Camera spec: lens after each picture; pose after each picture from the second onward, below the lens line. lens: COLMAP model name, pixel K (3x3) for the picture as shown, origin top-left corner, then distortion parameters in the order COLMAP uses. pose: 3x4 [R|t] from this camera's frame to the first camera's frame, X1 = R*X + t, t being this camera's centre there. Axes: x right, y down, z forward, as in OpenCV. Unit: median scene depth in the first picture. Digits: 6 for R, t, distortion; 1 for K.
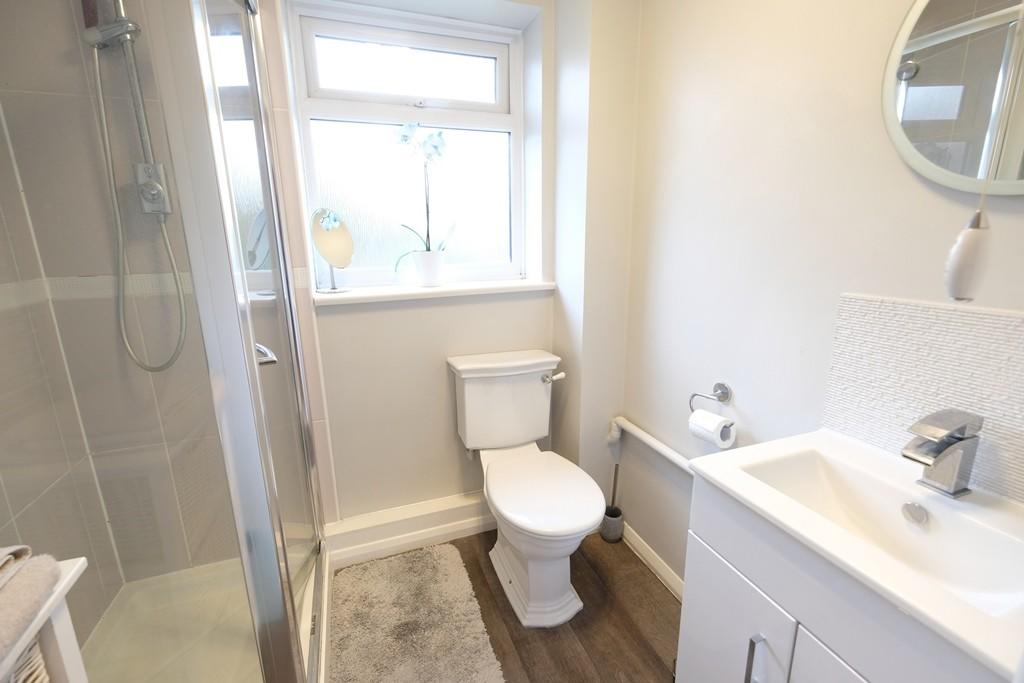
lens RADIAL K [[449.6, 0, 512.5], [0, 449.6, 340.2], [0, 0, 1]] dist [-0.001864, 0.000780]
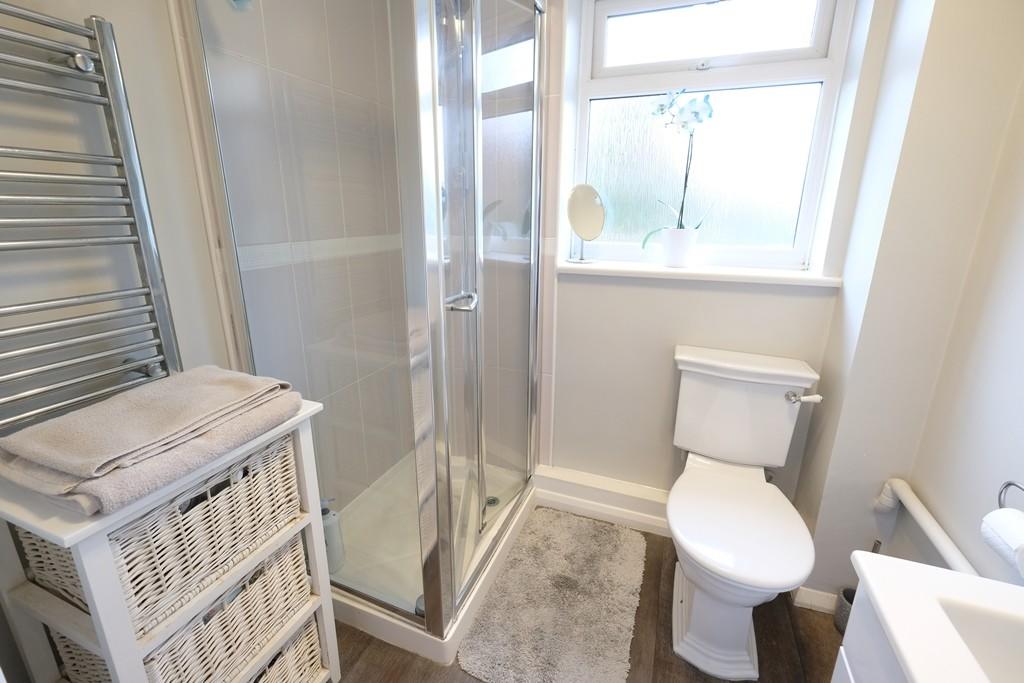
lens RADIAL K [[449.6, 0, 511.1], [0, 449.6, 338.3], [0, 0, 1]] dist [-0.001864, 0.000780]
pose [[0.743809, 0.202045, -0.637124, 0.203371], [-0.173965, 0.978885, 0.107329, -0.015617], [0.645356, 0.031005, 0.763252, 0.073115]]
